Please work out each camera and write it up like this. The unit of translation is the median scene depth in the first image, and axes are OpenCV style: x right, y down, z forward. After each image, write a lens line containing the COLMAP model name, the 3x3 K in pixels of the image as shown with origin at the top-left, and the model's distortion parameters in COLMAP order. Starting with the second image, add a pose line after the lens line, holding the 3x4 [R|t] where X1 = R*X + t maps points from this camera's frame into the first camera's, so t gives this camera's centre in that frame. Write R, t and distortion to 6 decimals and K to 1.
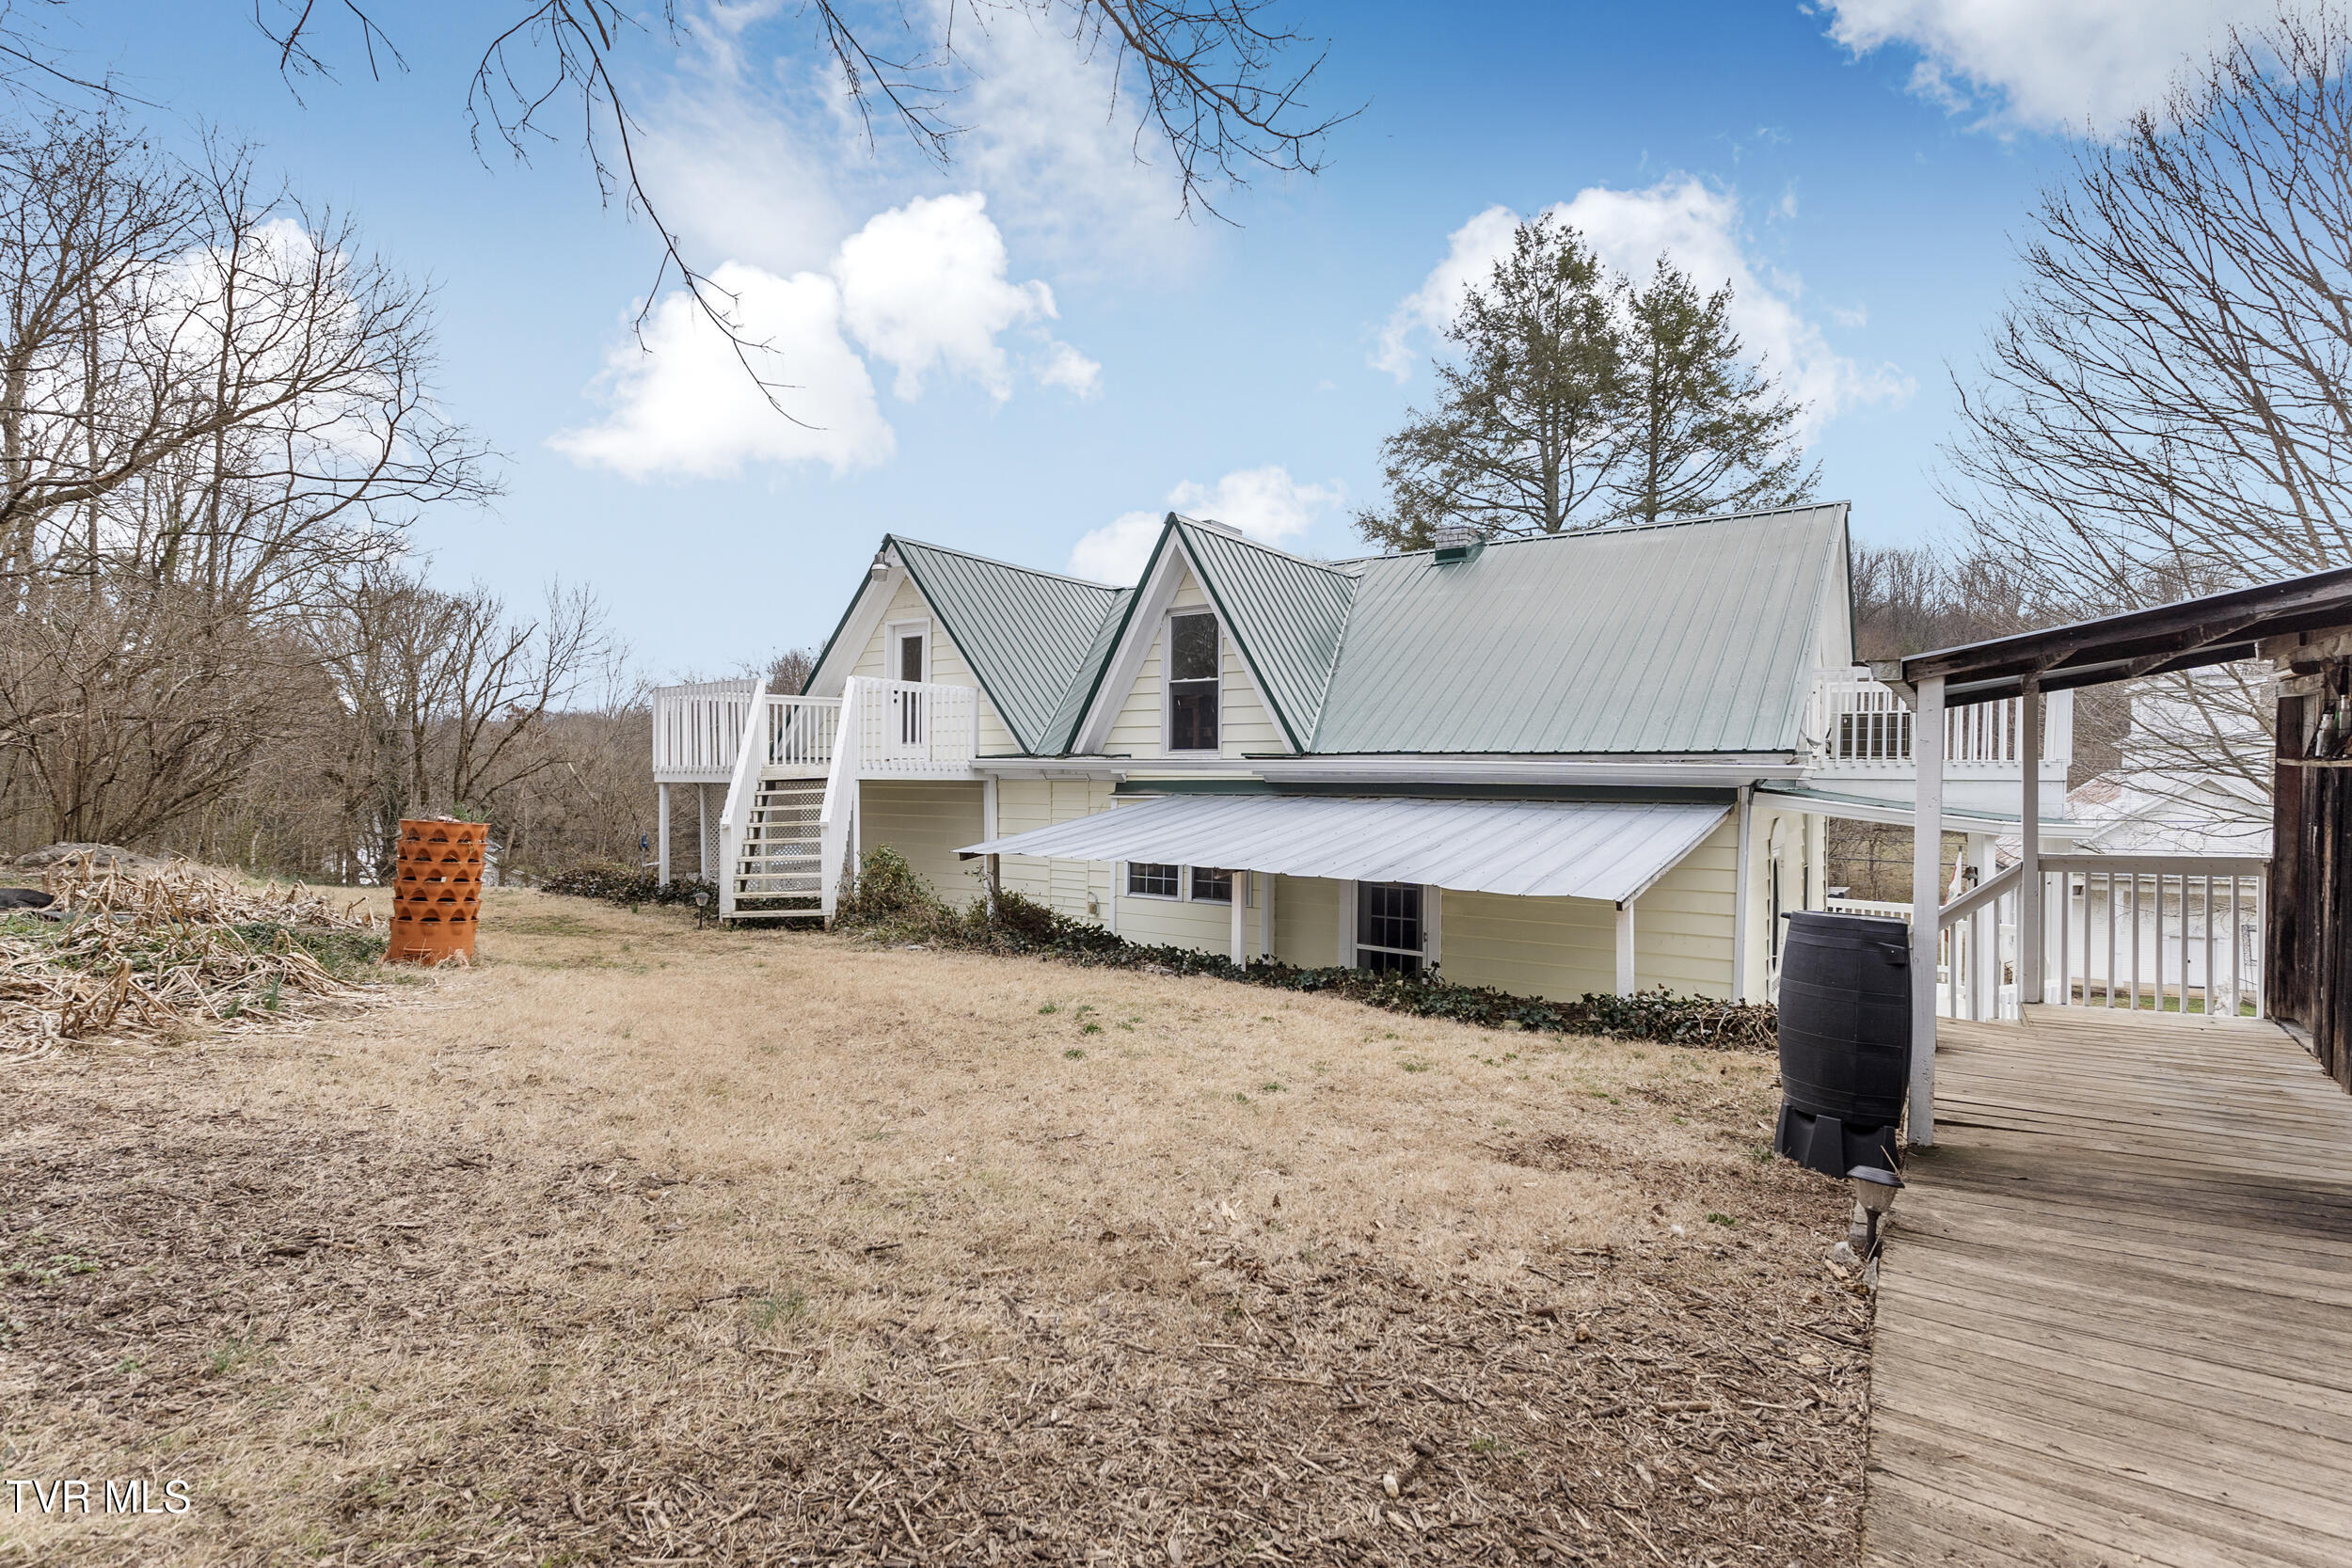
lens RADIAL K [[1125.4, 0, 1176.0], [0, 1125.4, 784.0], [0, 0, 1]] dist [0.001482, 0.000927]
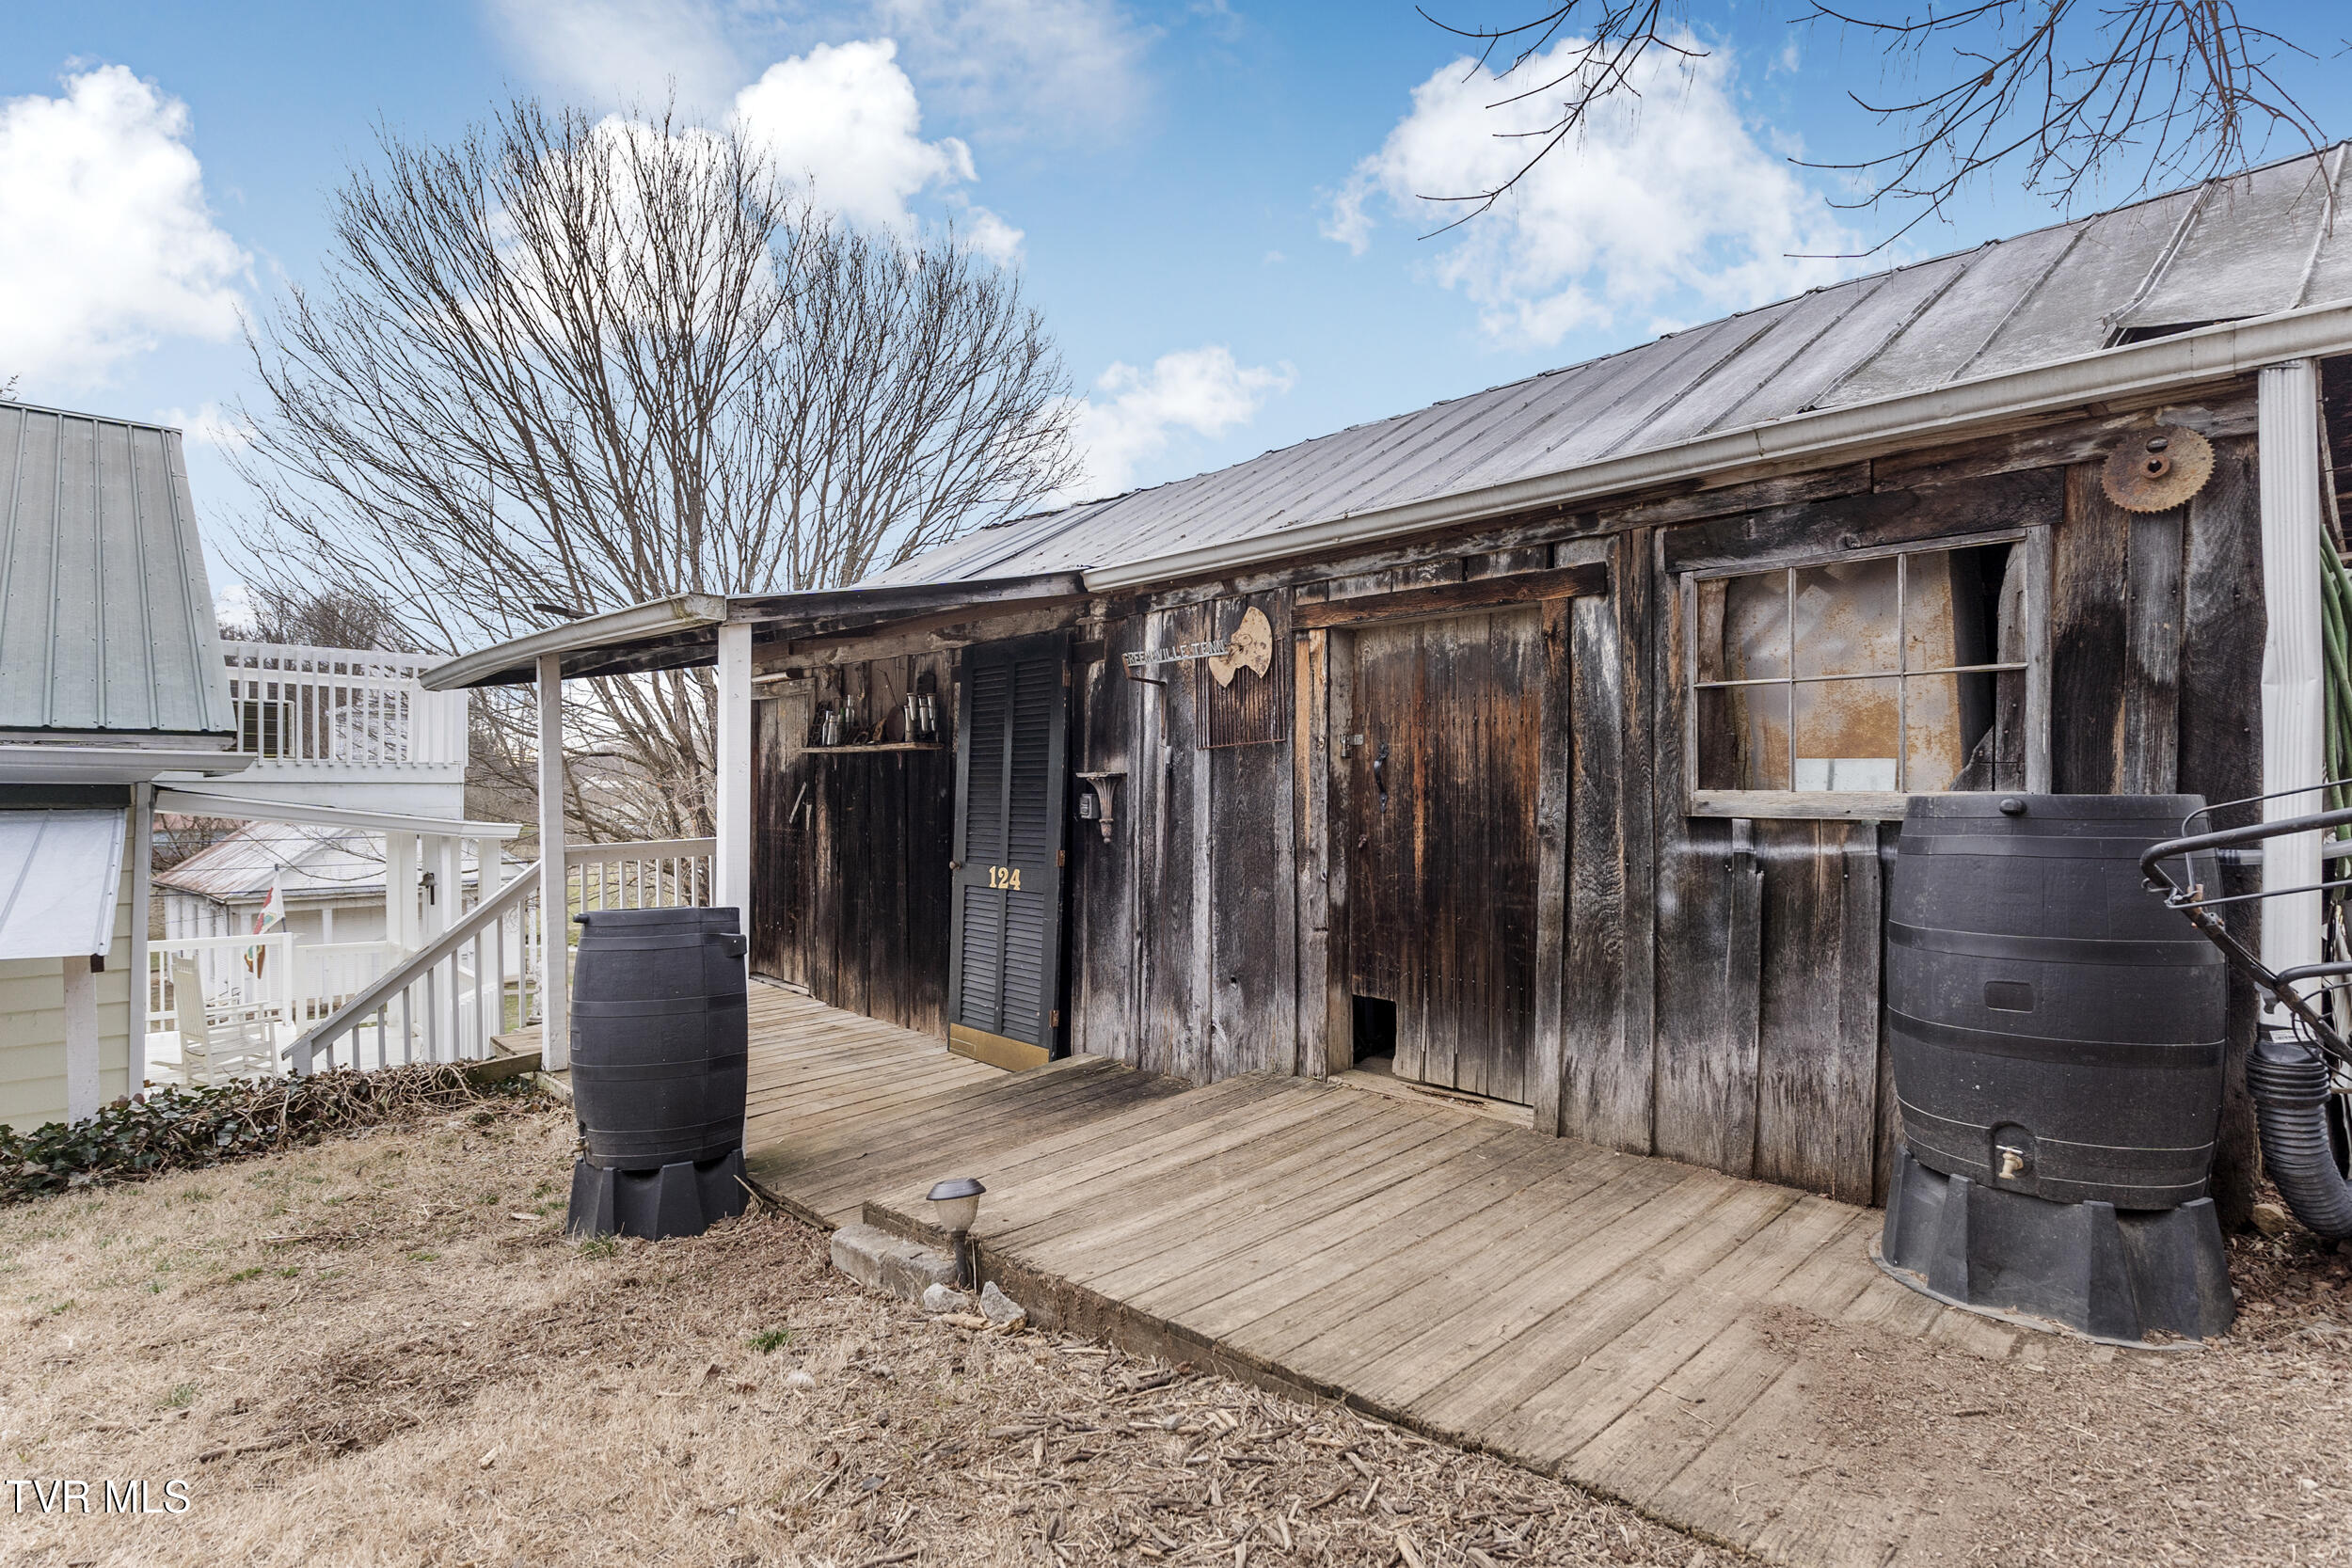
lens RADIAL K [[1125.4, 0, 1176.0], [0, 1125.4, 784.0], [0, 0, 1]] dist [0.001482, 0.000927]
pose [[0.200159, 0.005797, 0.979746, -0.117702], [0.017222, 0.999807, -0.009435, 0.044659], [-0.979612, 0.018762, 0.200021, 0.490333]]
